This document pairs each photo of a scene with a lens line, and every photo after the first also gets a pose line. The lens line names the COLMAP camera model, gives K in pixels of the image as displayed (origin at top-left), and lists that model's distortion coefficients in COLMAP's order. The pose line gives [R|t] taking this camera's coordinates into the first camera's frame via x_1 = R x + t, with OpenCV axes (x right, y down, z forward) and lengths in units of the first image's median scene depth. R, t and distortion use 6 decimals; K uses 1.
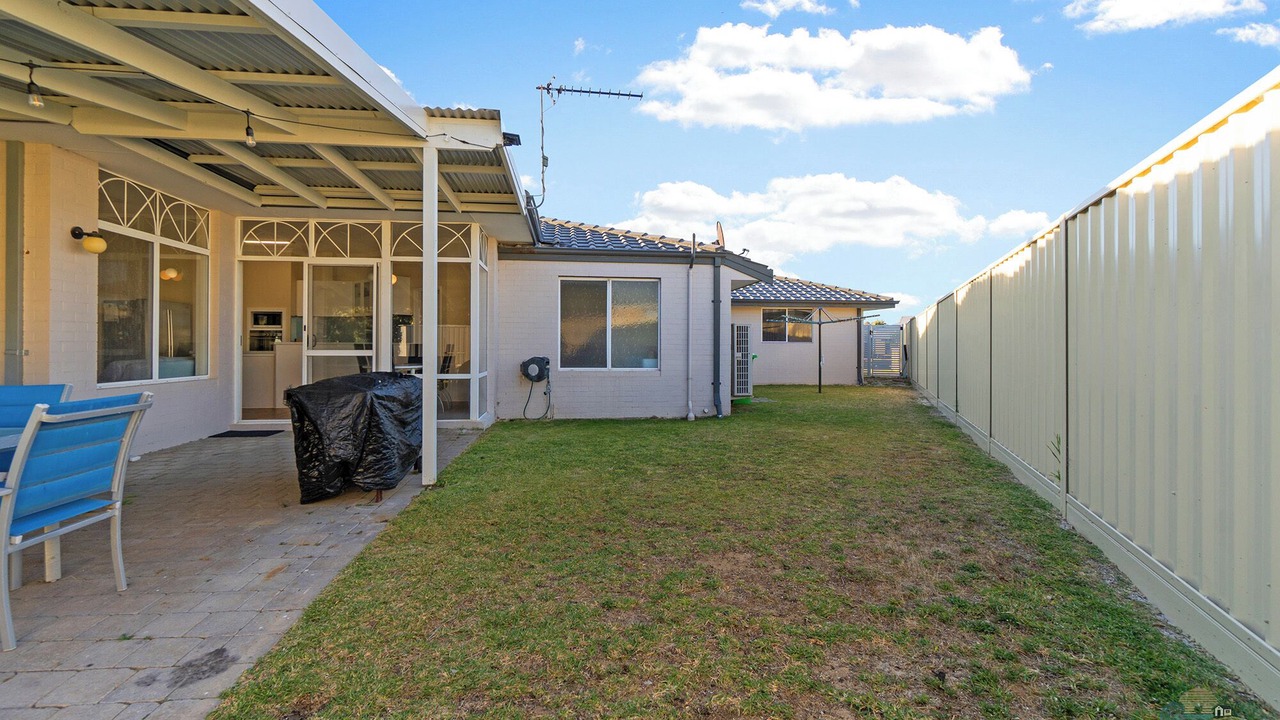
lens RADIAL K [[575.3, 0, 639.7], [0, 575.3, 353.9], [0, 0, 1]] dist [0.000015, 0.000295]
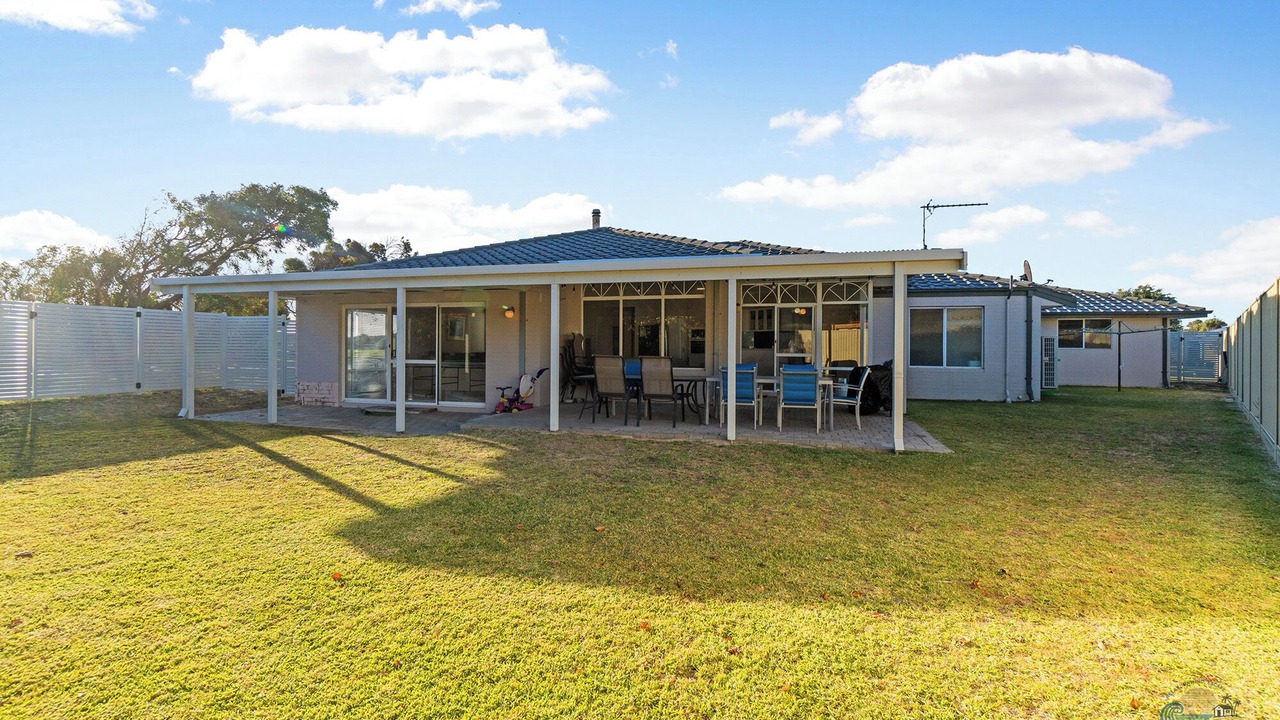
lens RADIAL K [[575.3, 0, 640.3], [0, 575.3, 351.6], [0, 0, 1]] dist [0.000015, 0.000295]
pose [[0.923377, 0.005546, -0.383855, -0.200680], [-0.009062, 0.999932, -0.007353, 0.003507], [0.383788, 0.010268, 0.923364, -0.662338]]
